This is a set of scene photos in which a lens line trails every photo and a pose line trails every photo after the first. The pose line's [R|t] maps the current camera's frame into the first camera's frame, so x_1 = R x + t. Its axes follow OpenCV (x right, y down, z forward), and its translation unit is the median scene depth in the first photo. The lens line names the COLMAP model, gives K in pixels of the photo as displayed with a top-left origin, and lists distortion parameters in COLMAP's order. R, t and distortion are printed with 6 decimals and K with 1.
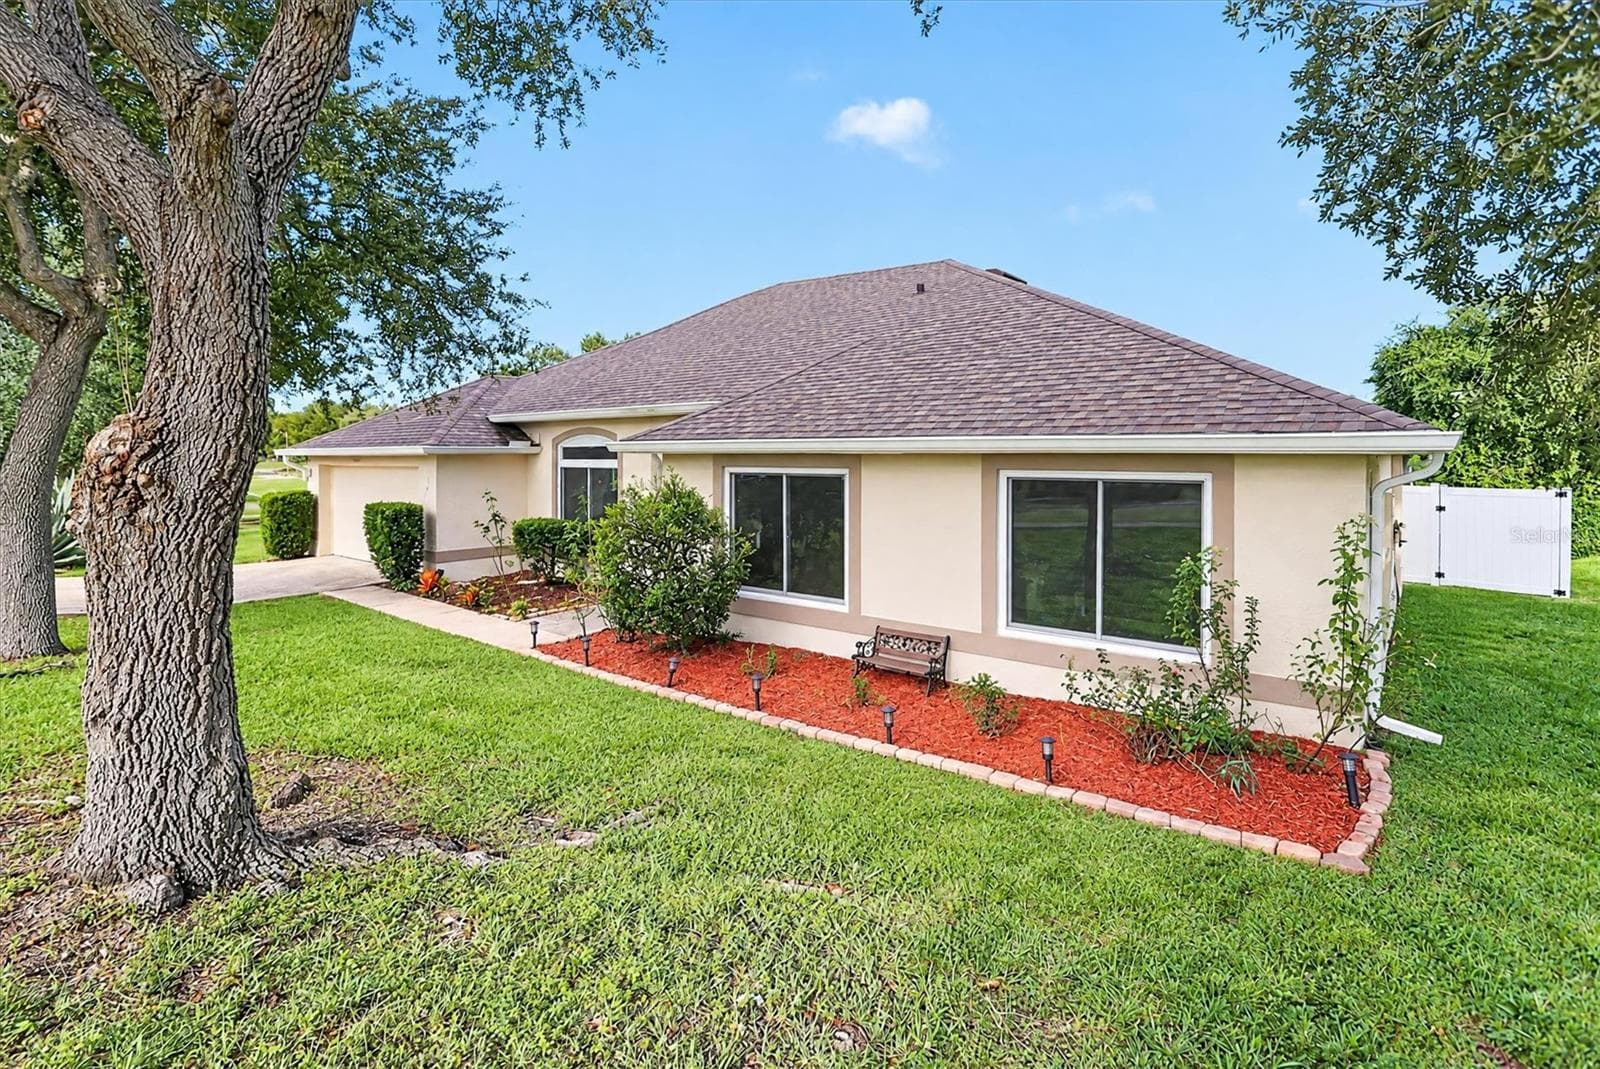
lens RADIAL K [[766.1, 0, 827.3], [0, 766.1, 529.2], [0, 0, 1]] dist [0.034839, -0.000043]
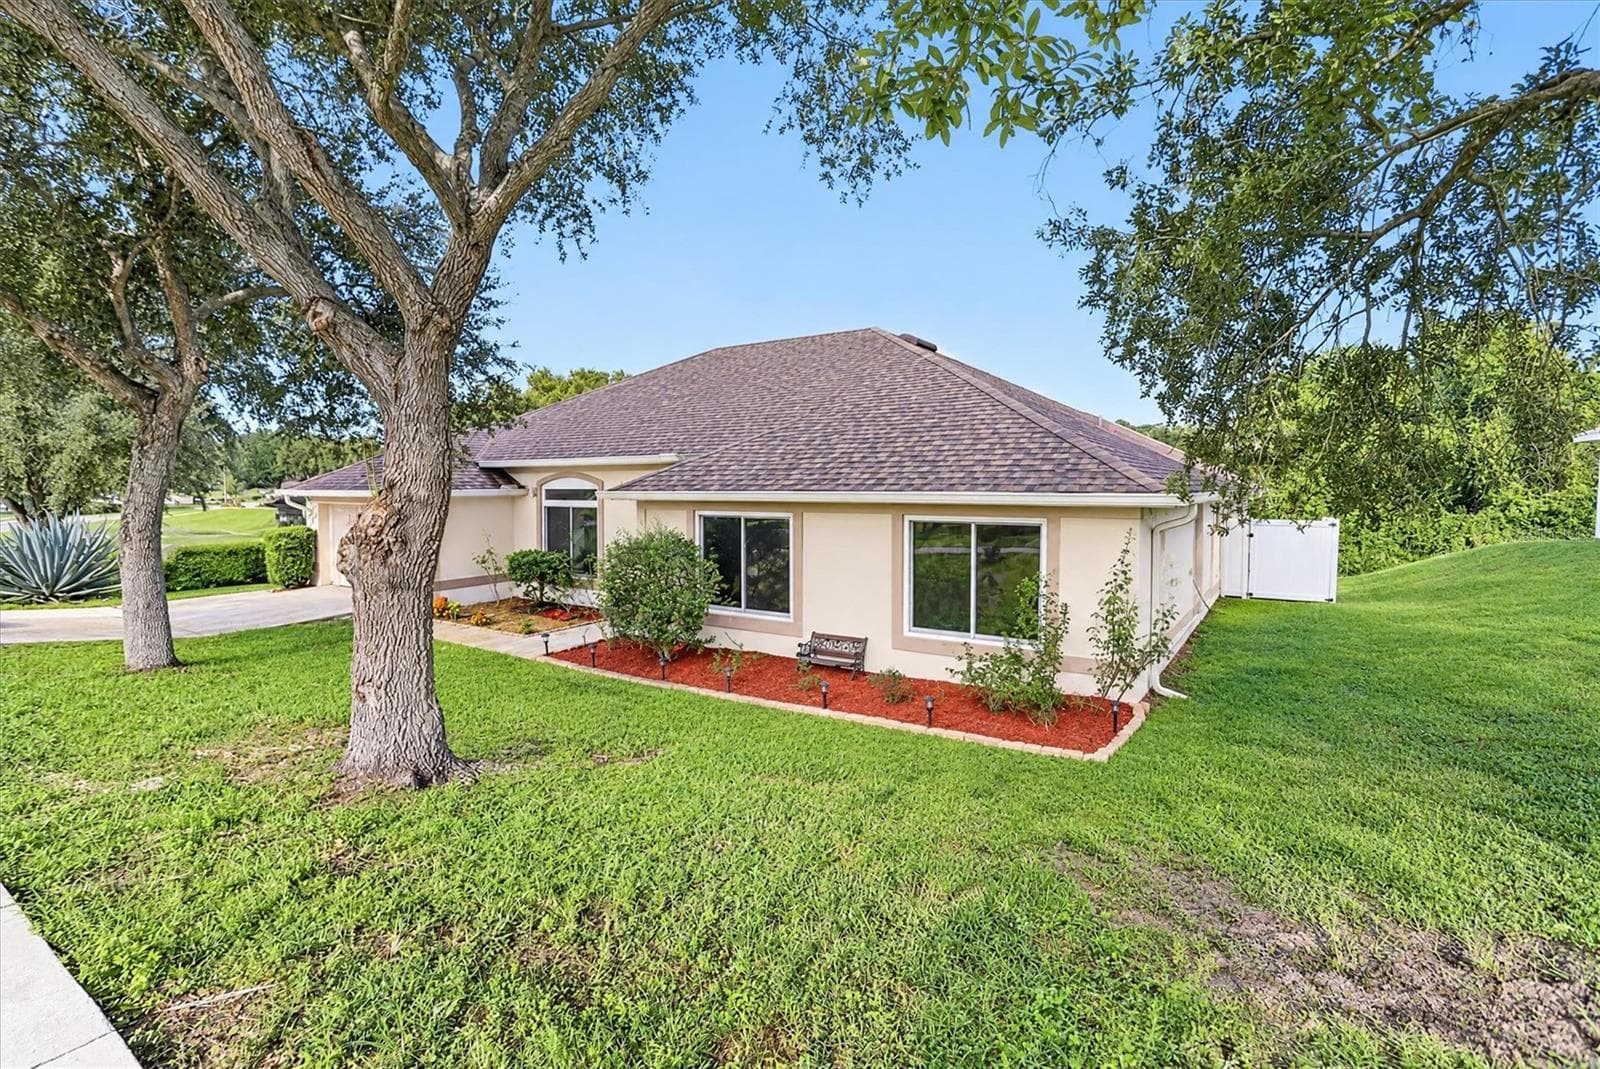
lens RADIAL K [[766.1, 0, 827.3], [0, 766.1, 529.2], [0, 0, 1]] dist [0.034839, -0.000043]
pose [[0.997197, 0.015336, 0.073228, -0.011837], [-0.011090, 0.998252, -0.058050, 0.025769], [-0.073990, 0.057075, 0.995624, -0.310835]]
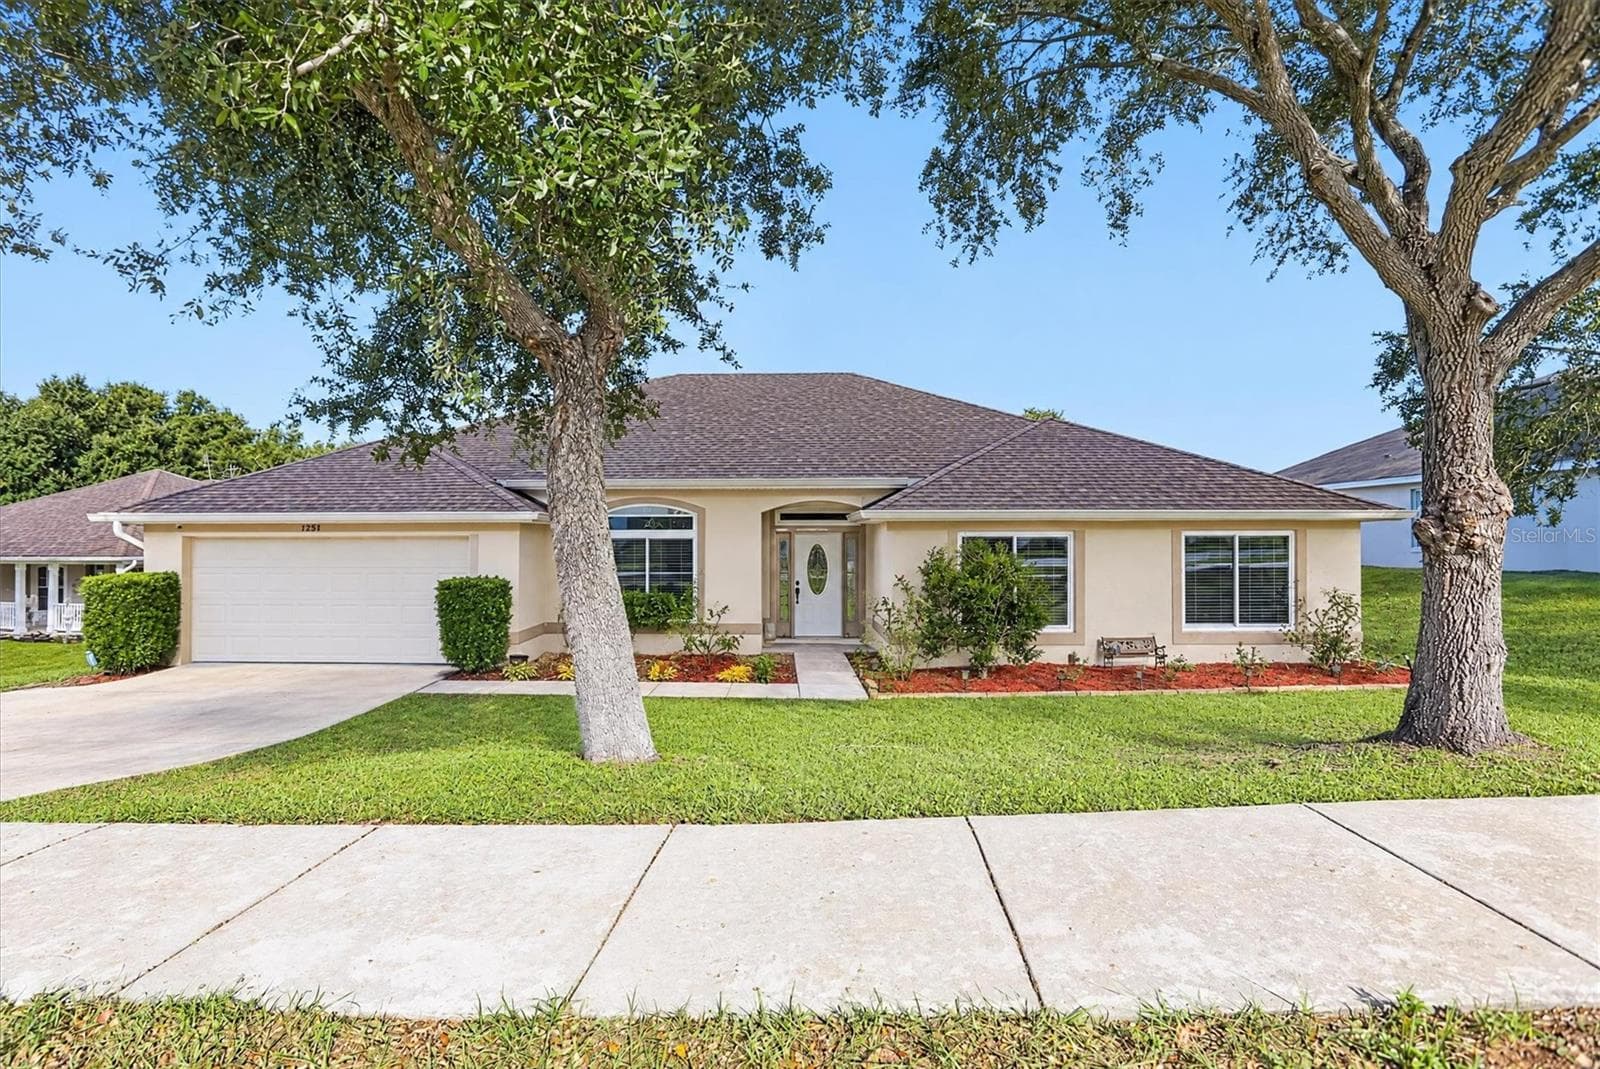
lens RADIAL K [[766.1, 0, 827.3], [0, 766.1, 529.2], [0, 0, 1]] dist [0.034839, -0.000043]
pose [[0.813586, -0.015539, 0.581236, -1.192102], [0.059538, 0.996615, -0.056694, -0.028348], [-0.578388, 0.080731, 0.811757, 0.073430]]
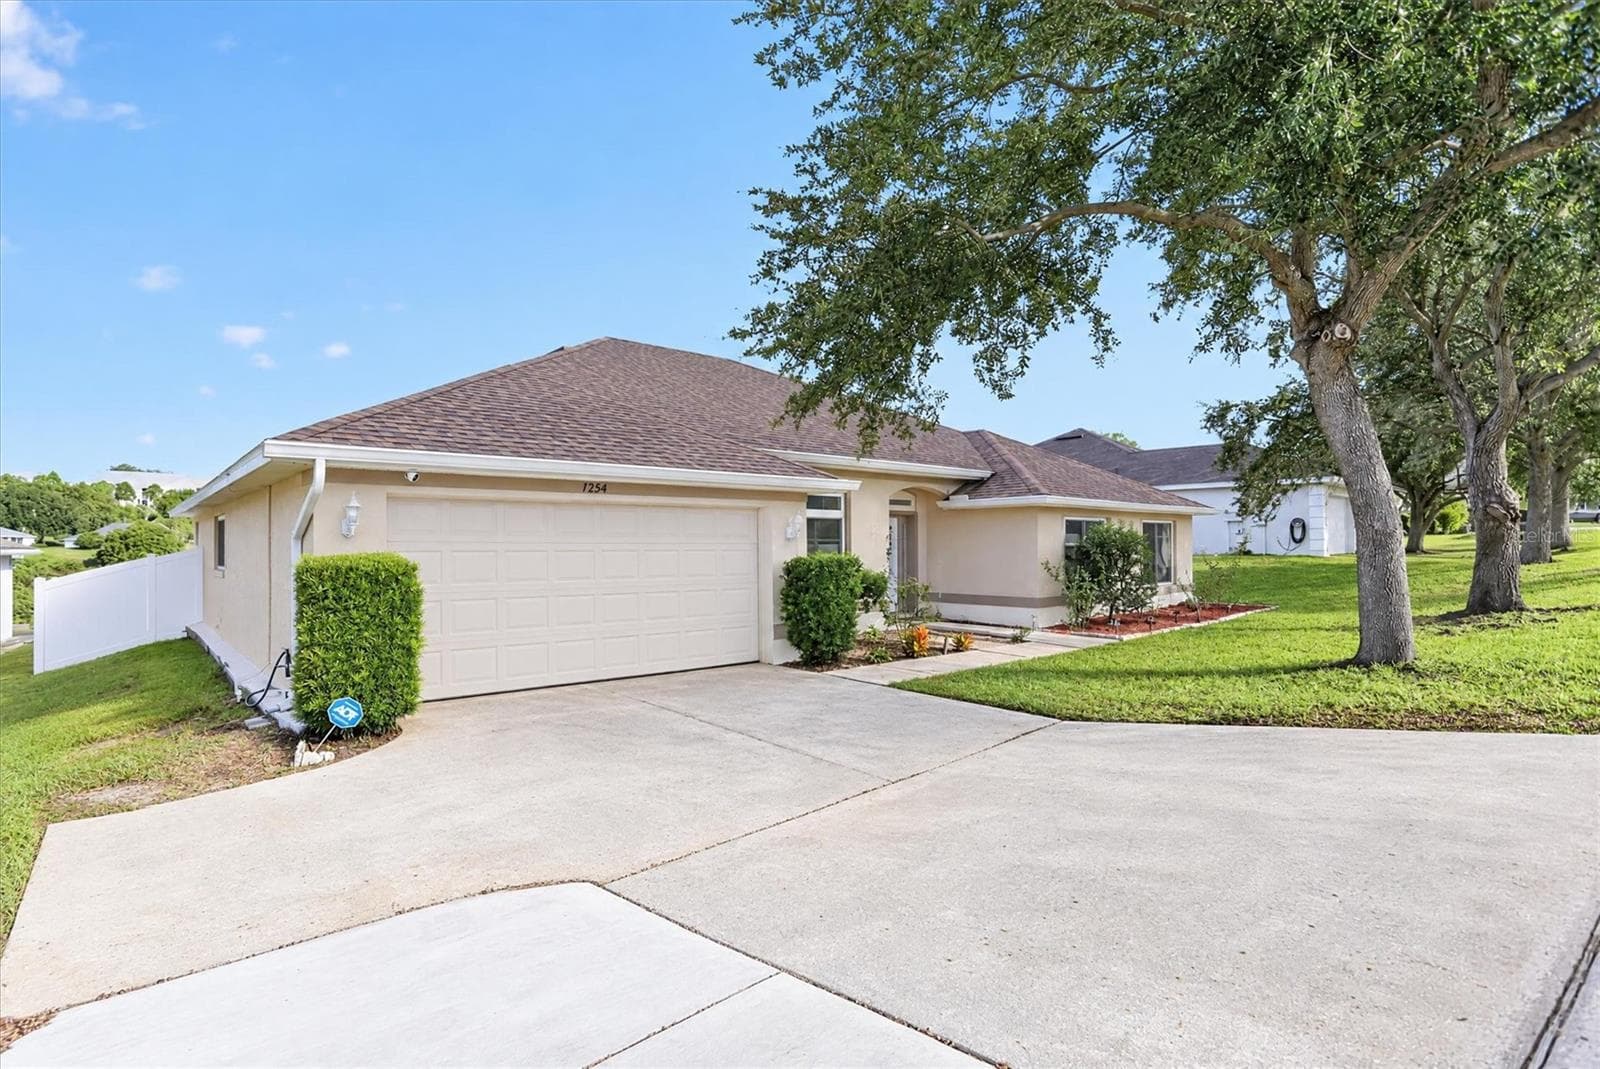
lens RADIAL K [[766.1, 0, 827.3], [0, 766.1, 529.2], [0, 0, 1]] dist [0.034839, -0.000043]
pose [[0.190065, -0.006865, 0.981747, -2.089031], [0.074803, 0.997170, -0.007509, -0.088230], [-0.978918, 0.074865, 0.190041, 1.361067]]
